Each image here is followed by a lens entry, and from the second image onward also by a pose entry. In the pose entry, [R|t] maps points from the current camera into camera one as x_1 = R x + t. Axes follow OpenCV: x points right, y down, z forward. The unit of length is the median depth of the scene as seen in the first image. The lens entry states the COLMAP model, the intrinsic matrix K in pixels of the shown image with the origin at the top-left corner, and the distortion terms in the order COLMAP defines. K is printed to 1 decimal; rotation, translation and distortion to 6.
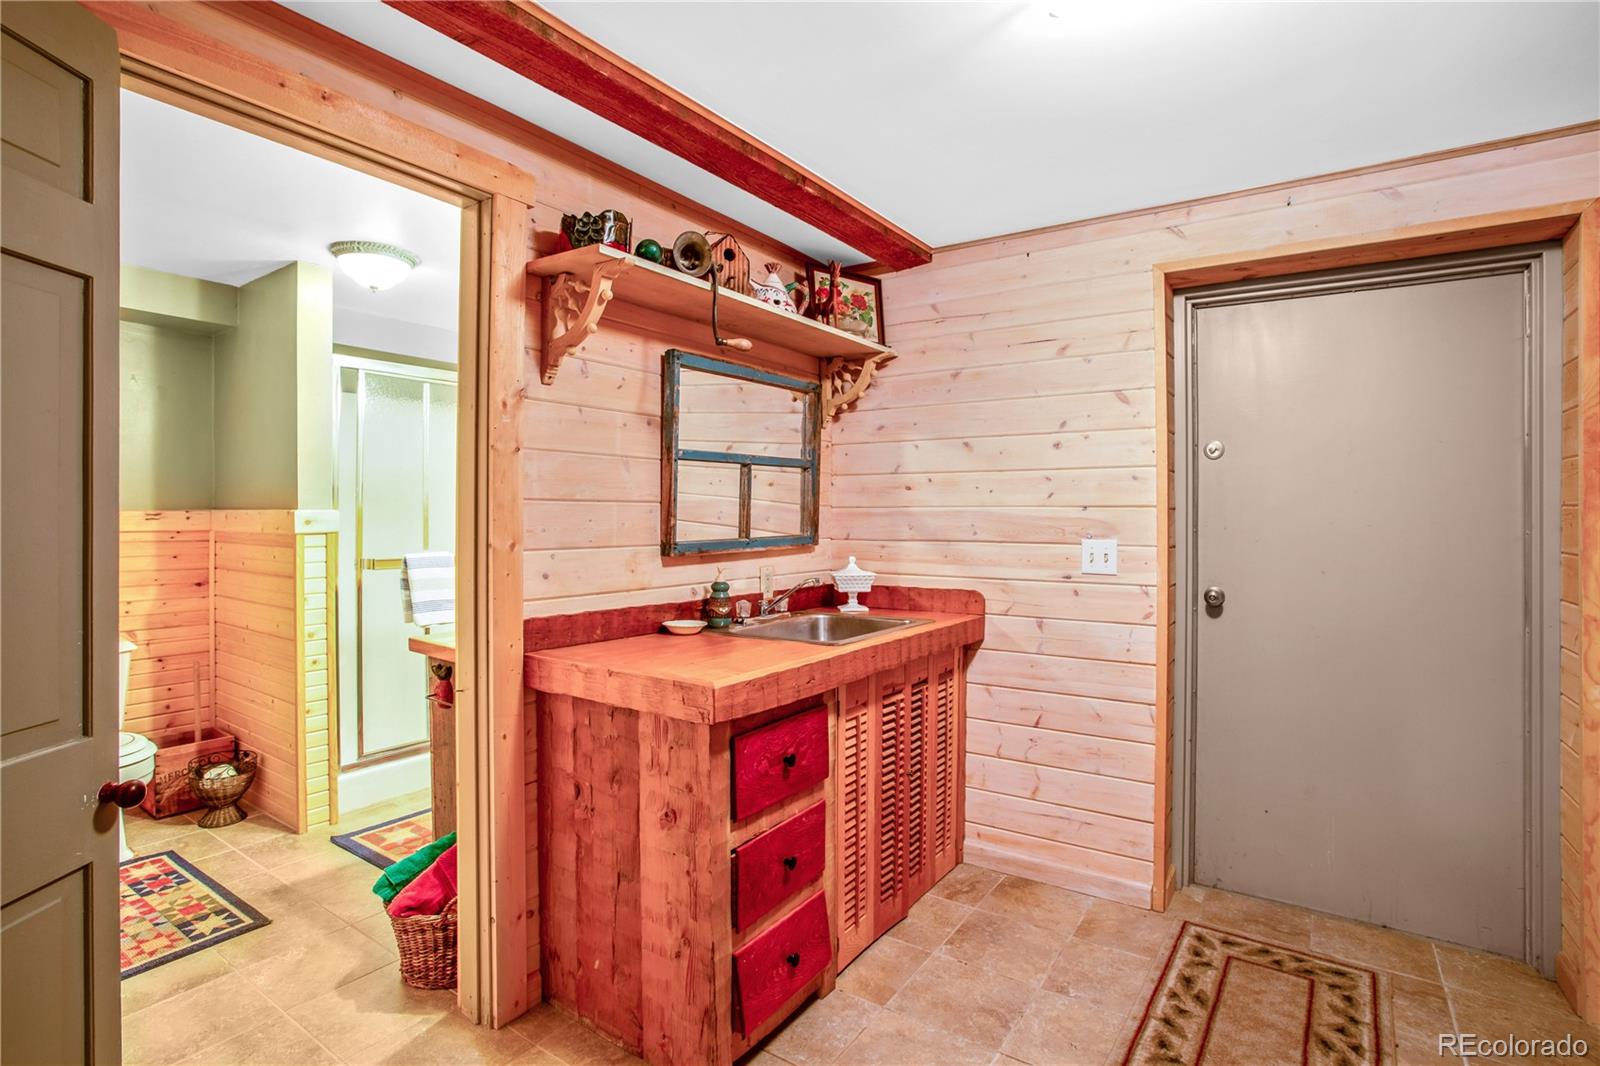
lens RADIAL K [[783.1, 0, 796.1], [0, 783.1, 514.8], [0, 0, 1]] dist [-0.066442, 0.029236]
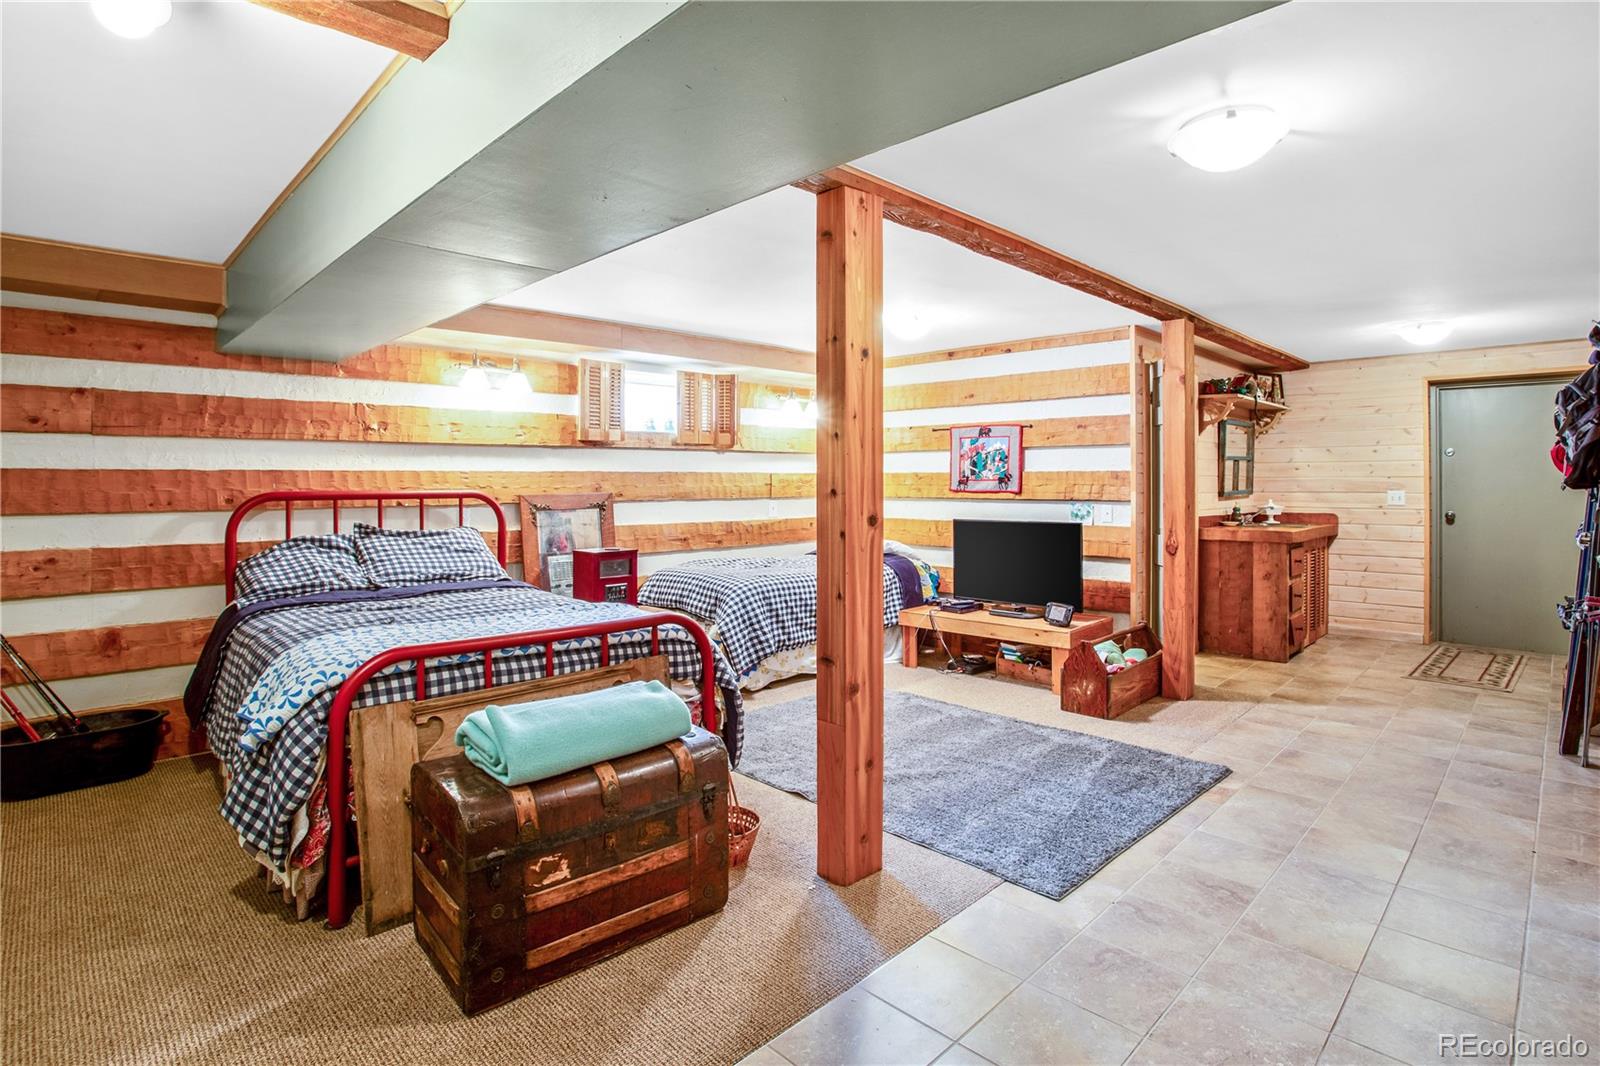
lens RADIAL K [[795.9, 0, 795.4], [0, 795.9, 484.4], [0, 0, 1]] dist [-0.067722, 0.030778]
pose [[0.983619, -0.003586, -0.180225, -1.007995], [0.004090, 0.999989, 0.002423, -0.001088], [0.180215, -0.003121, 0.983622, -1.685825]]
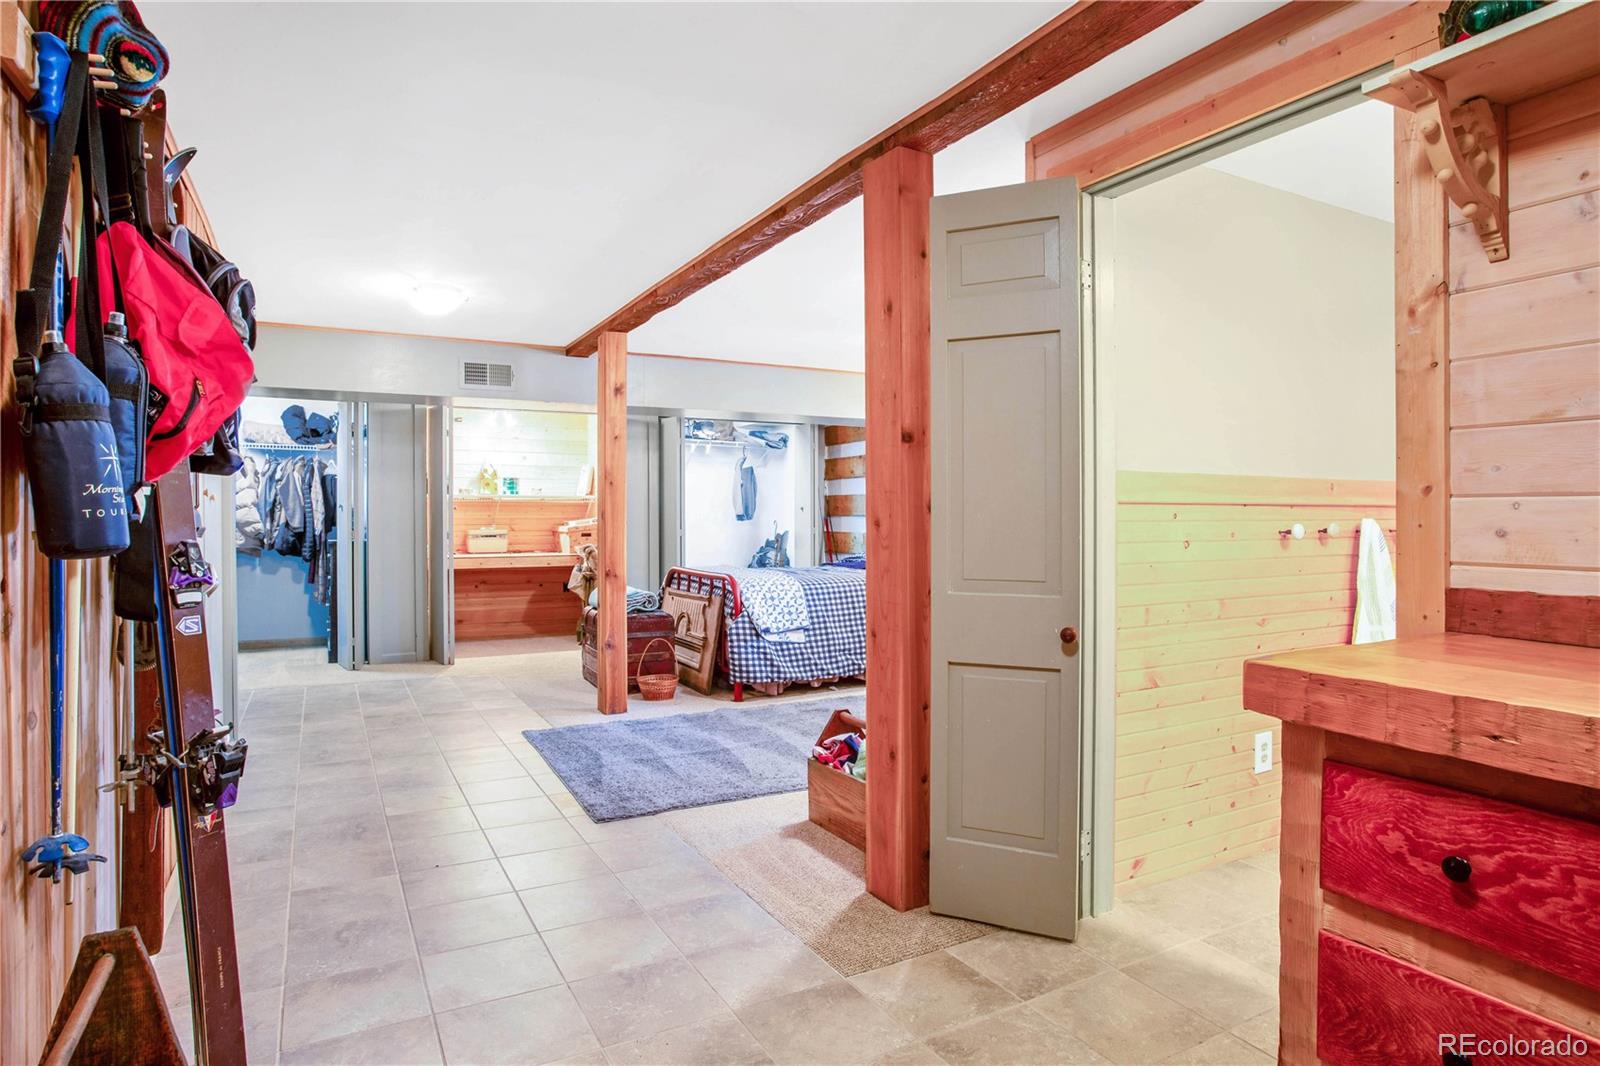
lens RADIAL K [[913.9, 0, 800.0], [0, 913.9, 533.0], [0, 0, 1]] dist [-0.001258, 0.000604]
pose [[-0.439018, 0.016513, -0.898327, 0.610462], [0.002452, 0.999849, 0.017181, 0.054671], [0.898475, 0.005340, -0.438992, 0.694614]]
